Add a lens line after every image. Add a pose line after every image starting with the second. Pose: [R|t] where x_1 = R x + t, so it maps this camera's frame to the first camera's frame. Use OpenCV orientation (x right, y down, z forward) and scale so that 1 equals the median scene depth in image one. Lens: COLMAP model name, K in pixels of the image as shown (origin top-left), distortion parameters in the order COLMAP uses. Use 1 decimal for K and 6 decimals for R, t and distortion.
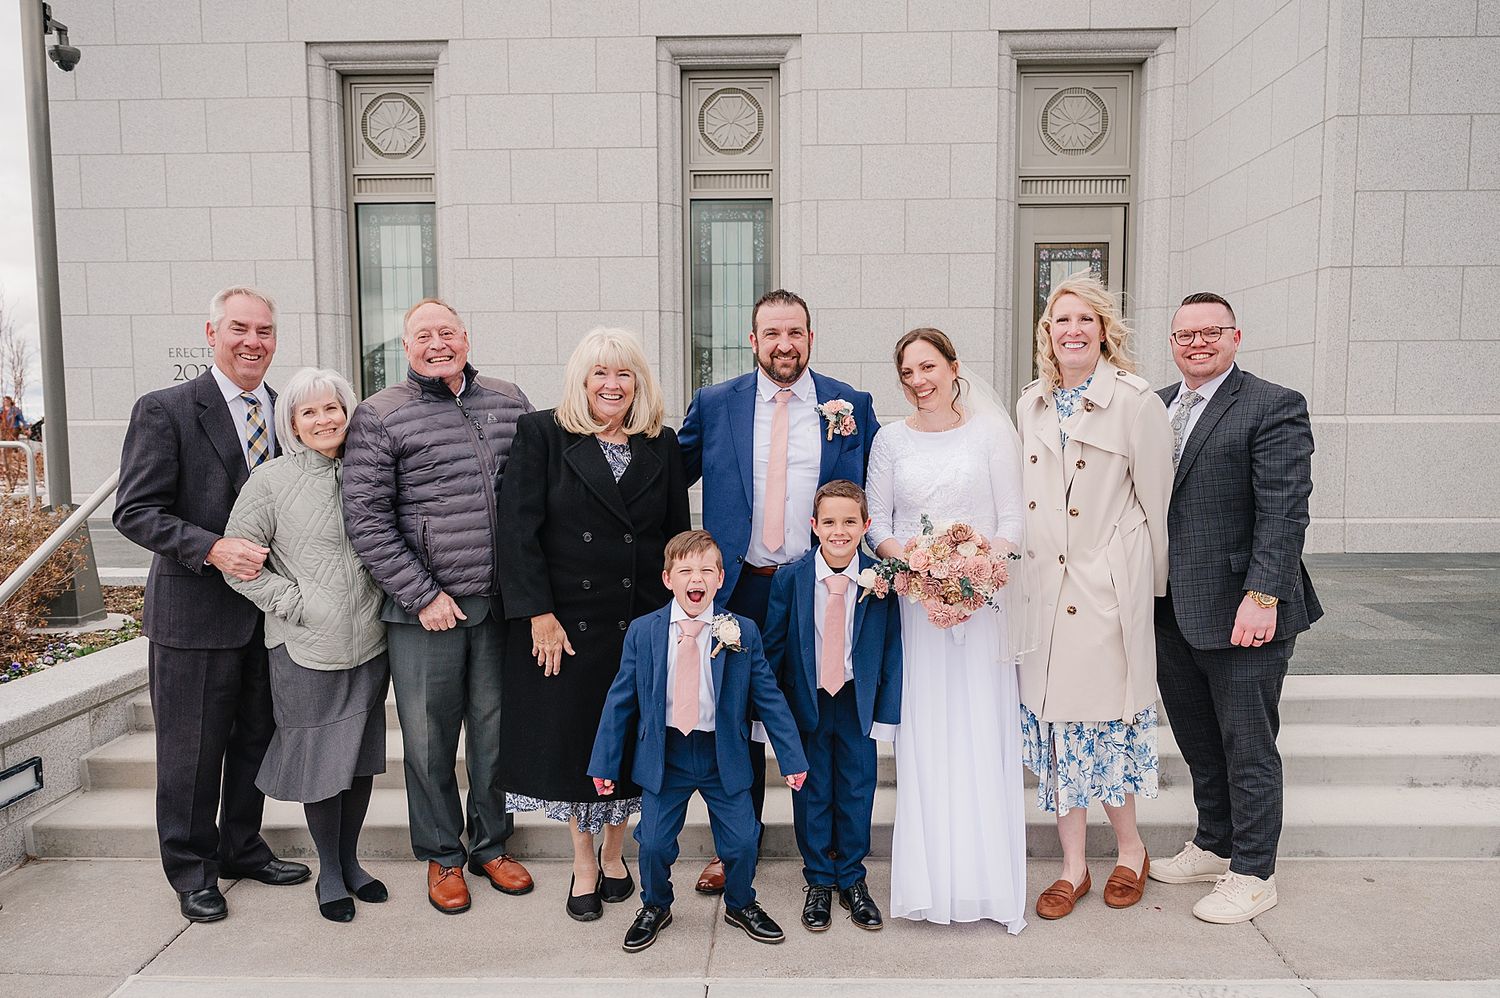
lens RADIAL K [[1127.6, 0, 749.2], [0, 1127.6, 512.9], [0, 0, 1]] dist [-0.002164, 0.002439]
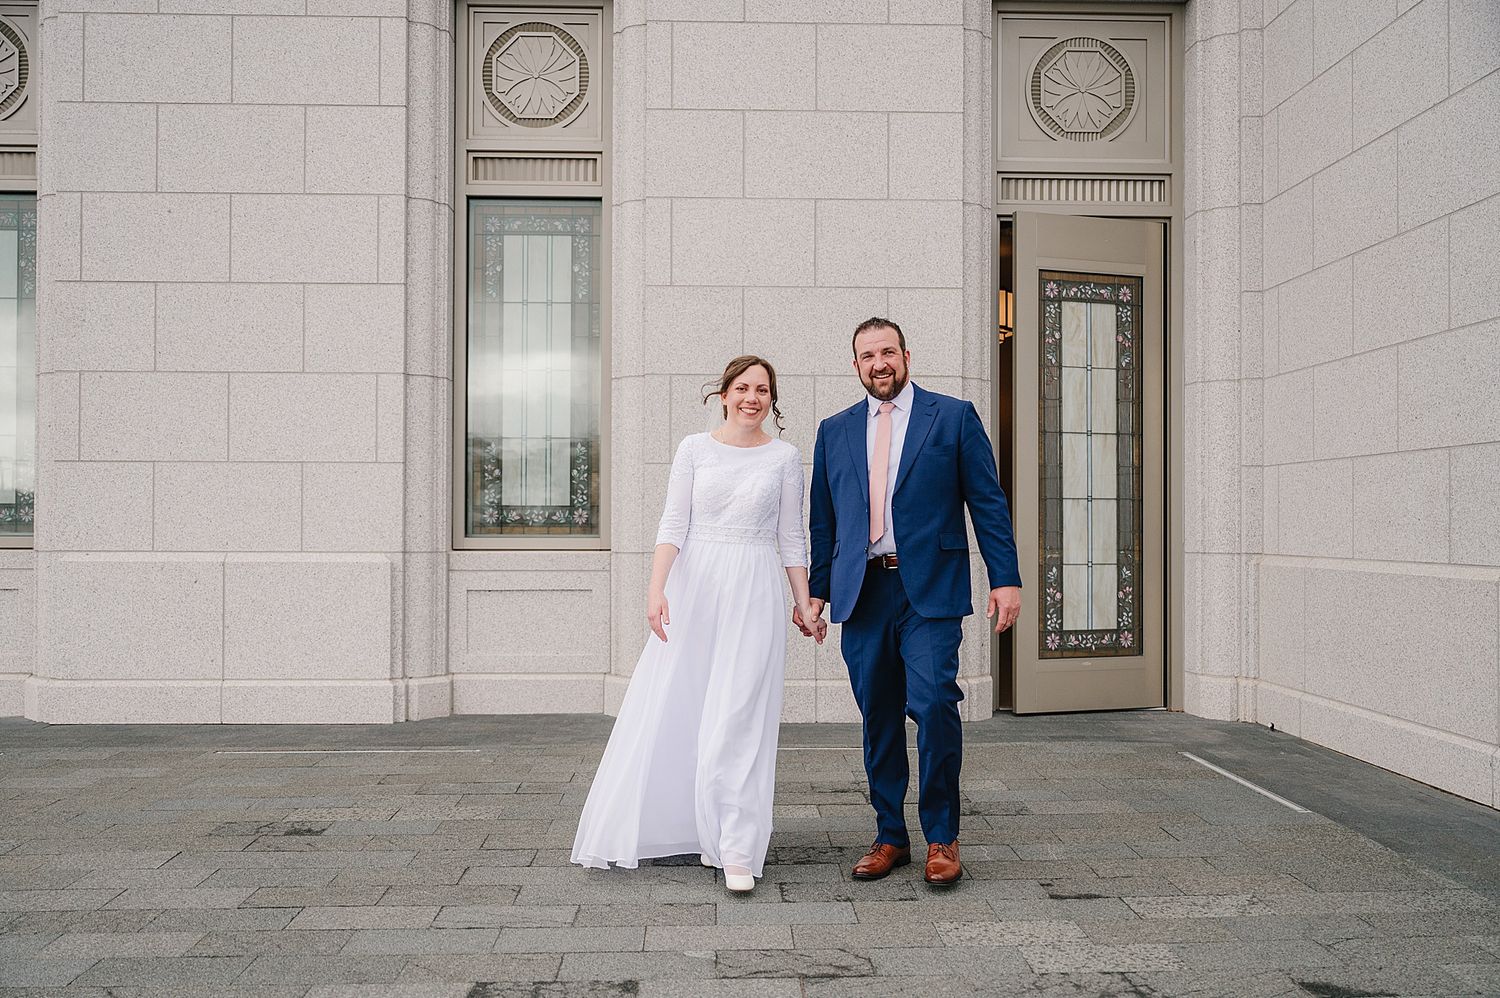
lens RADIAL K [[1274.7, 0, 751.3], [0, 1274.7, 510.2], [0, 0, 1]] dist [-0.002205, 0.001718]
pose [[0.997721, 0.008151, 0.066980, 0.058121], [-0.001513, 0.995129, -0.098570, -0.042290], [-0.067457, 0.098244, 0.992873, 0.330302]]
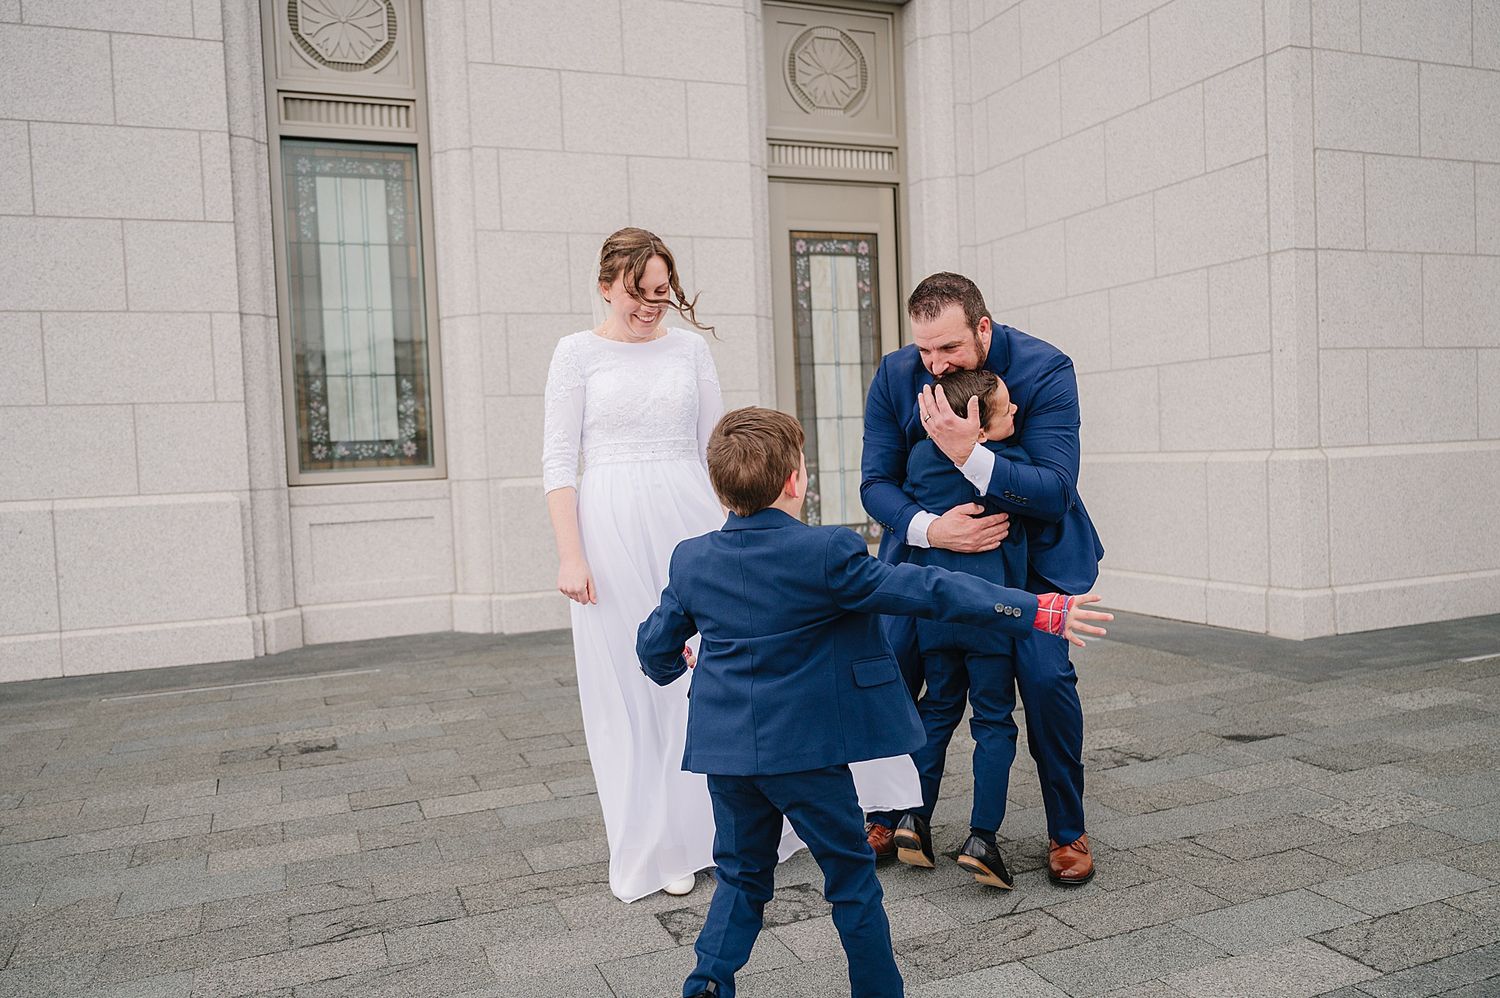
lens RADIAL K [[1182.4, 0, 750.0], [0, 1182.4, 499.0], [0, 0, 1]] dist [-0.001173, 0.002538]
pose [[0.909904, -0.049685, 0.411833, -0.097390], [0.073233, 0.996448, -0.041585, -0.035640], [-0.408304, 0.067998, 0.910310, 0.329267]]
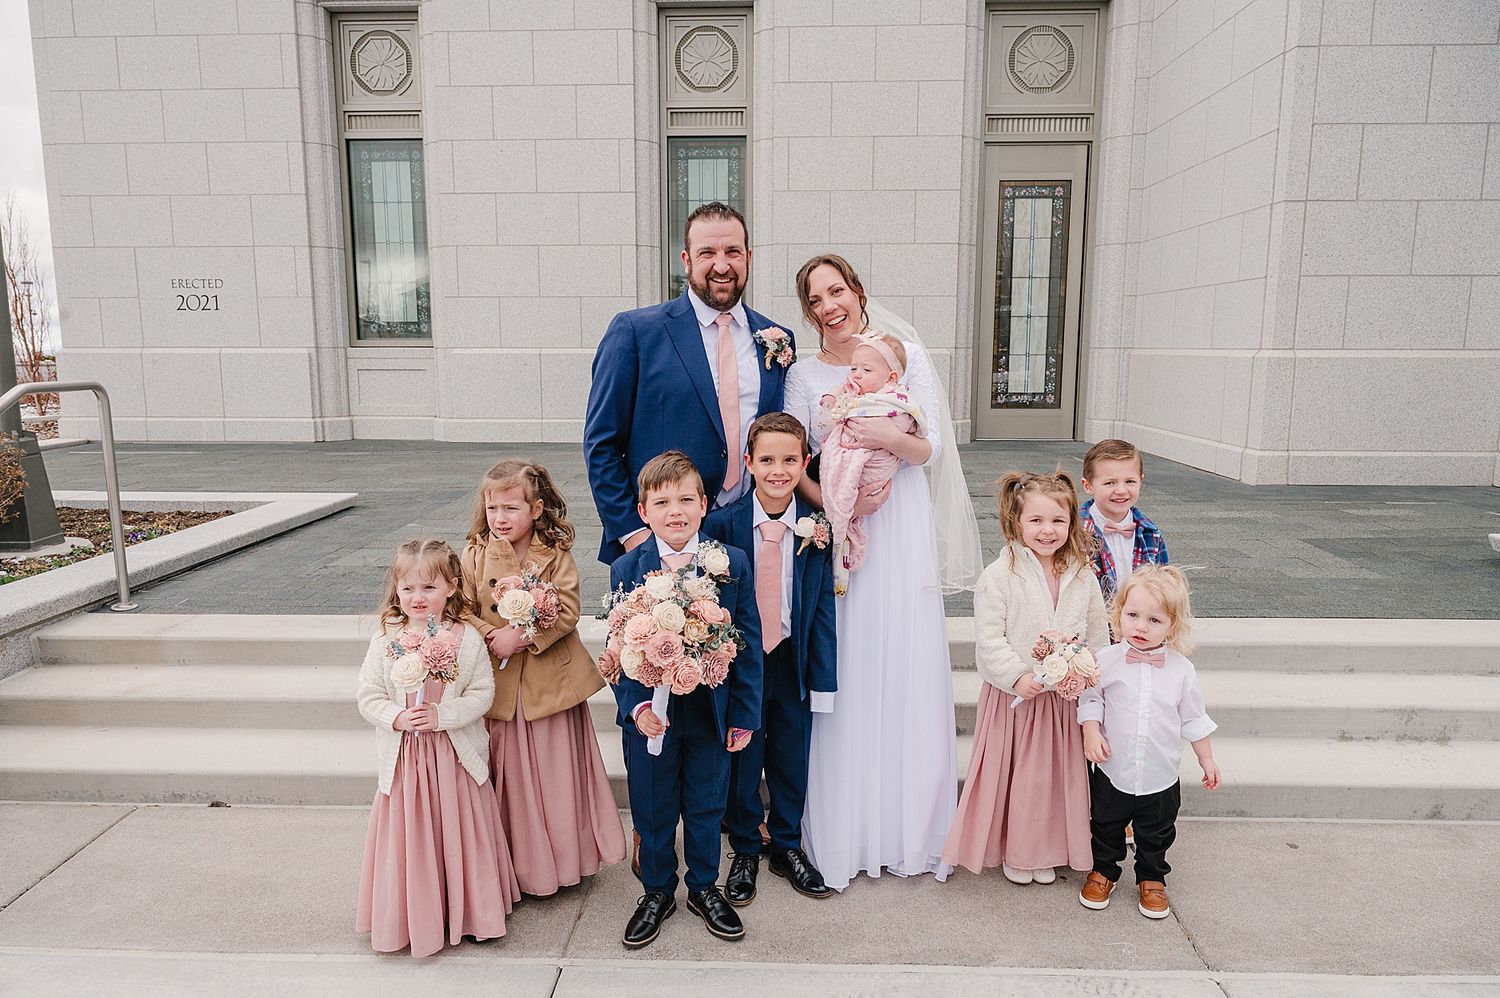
lens RADIAL K [[1005.3, 0, 745.7], [0, 1005.3, 500.3], [0, 0, 1]] dist [0.001825, -0.002781]
pose [[0.999903, 0.007440, -0.011816, 0.034133], [-0.006668, 0.997918, 0.064149, -0.004316], [0.012269, -0.064064, 0.997870, 0.059049]]
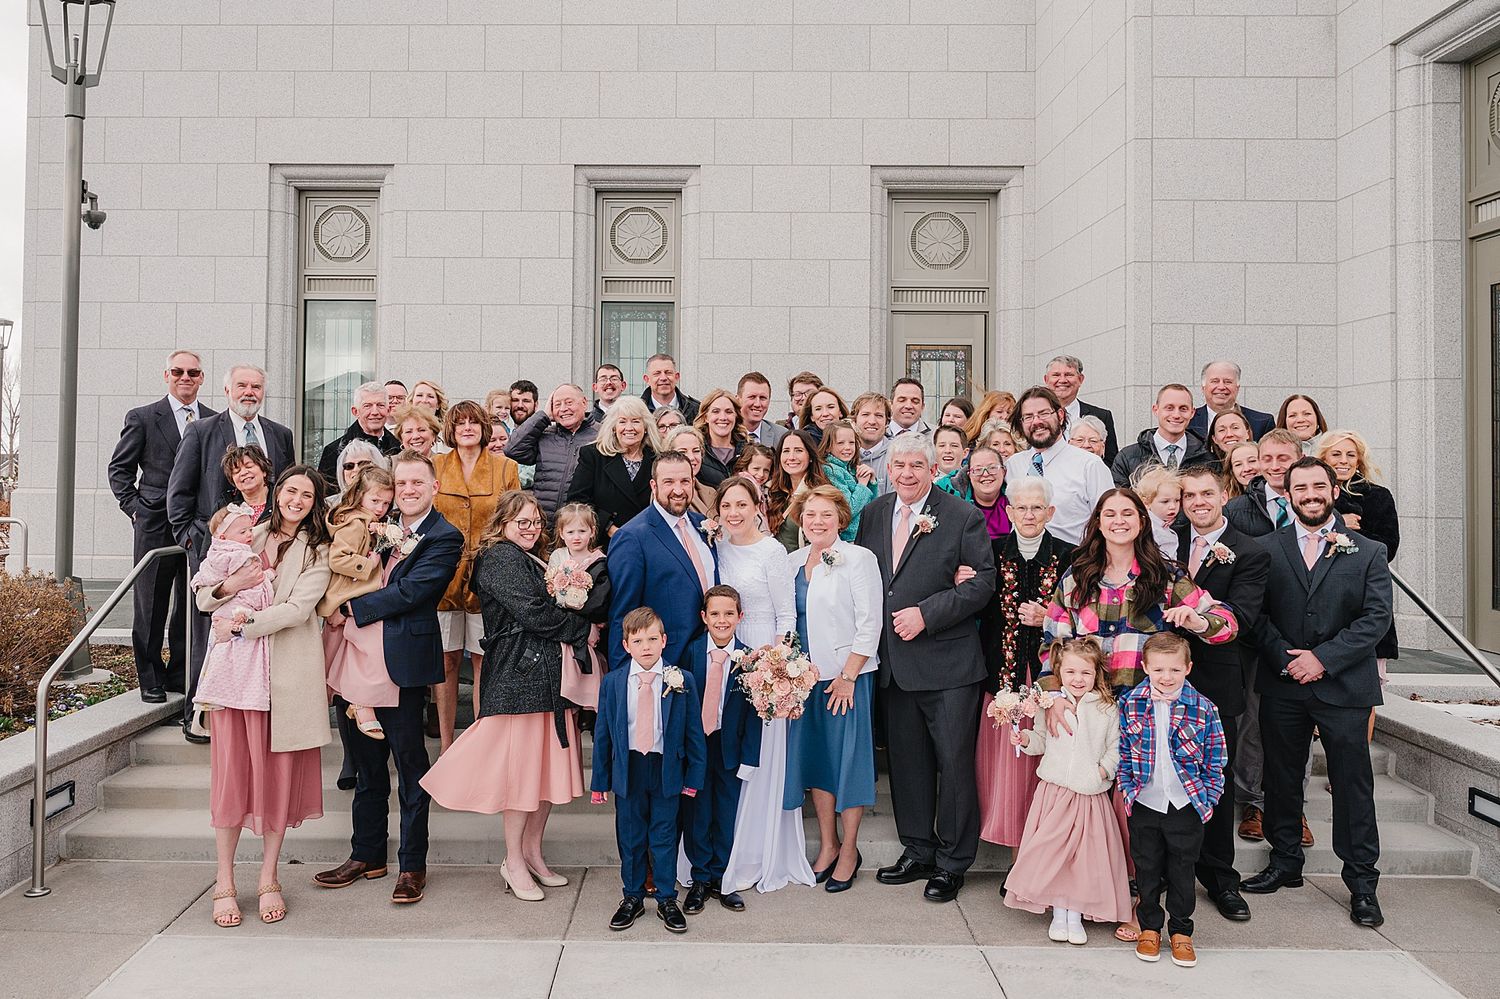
lens RADIAL K [[1168.6, 0, 682.0], [0, 1168.6, 429.0], [0, 0, 1]] dist [-0.000867, 0.003400]
pose [[0.999883, 0.015141, 0.002362, 0.028190], [-0.014765, 0.993127, -0.116106, -0.016822], [-0.004103, 0.116057, 0.993234, -0.154128]]
